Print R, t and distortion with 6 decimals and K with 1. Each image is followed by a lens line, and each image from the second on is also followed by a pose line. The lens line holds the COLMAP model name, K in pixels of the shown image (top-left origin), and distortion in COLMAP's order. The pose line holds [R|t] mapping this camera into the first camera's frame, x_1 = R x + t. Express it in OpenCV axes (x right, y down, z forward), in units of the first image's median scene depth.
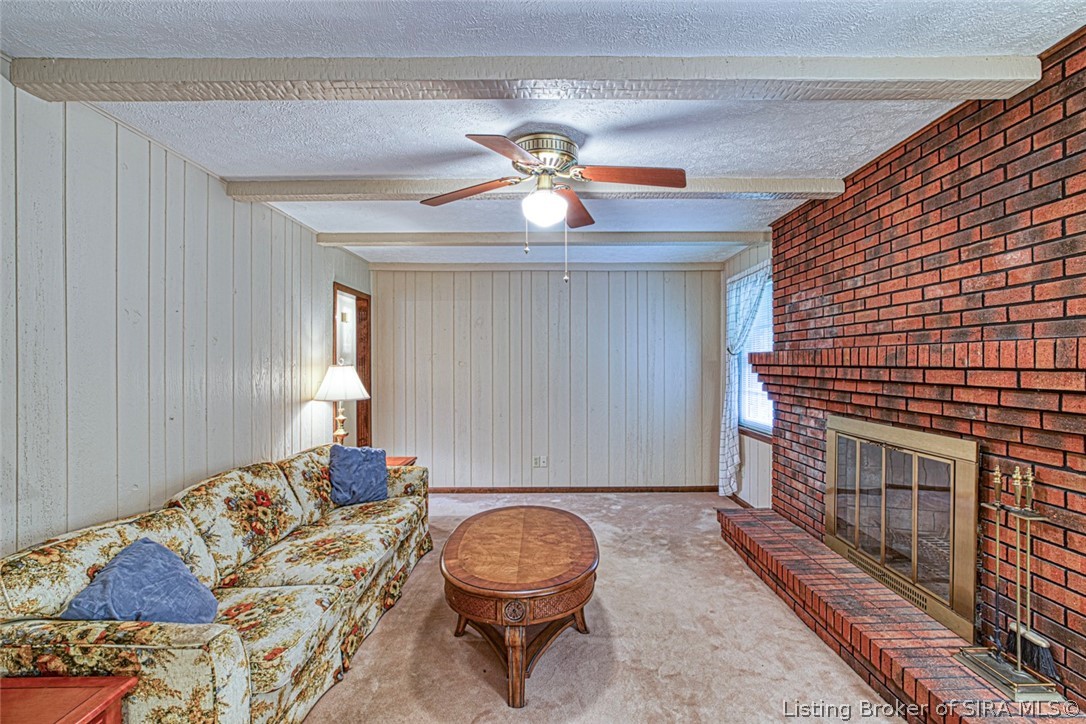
lens RADIAL K [[500.9, 0, 548.2], [0, 500.9, 365.6], [0, 0, 1]] dist [0.000532, 0.000232]
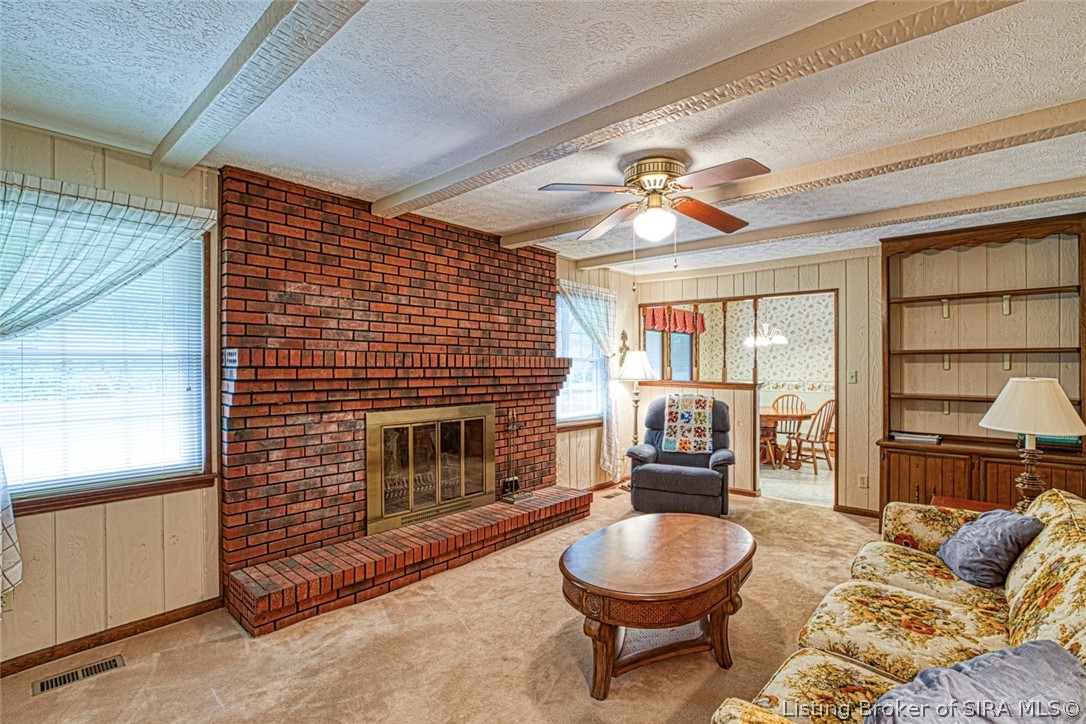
lens RADIAL K [[500.9, 0, 547.9], [0, 500.9, 365.4], [0, 0, 1]] dist [0.000532, 0.000232]
pose [[-0.741734, 0.001524, 0.670693, -0.547517], [0.002617, 0.999996, 0.000622, -0.004545], [-0.670690, 0.002217, -0.741735, 1.889963]]
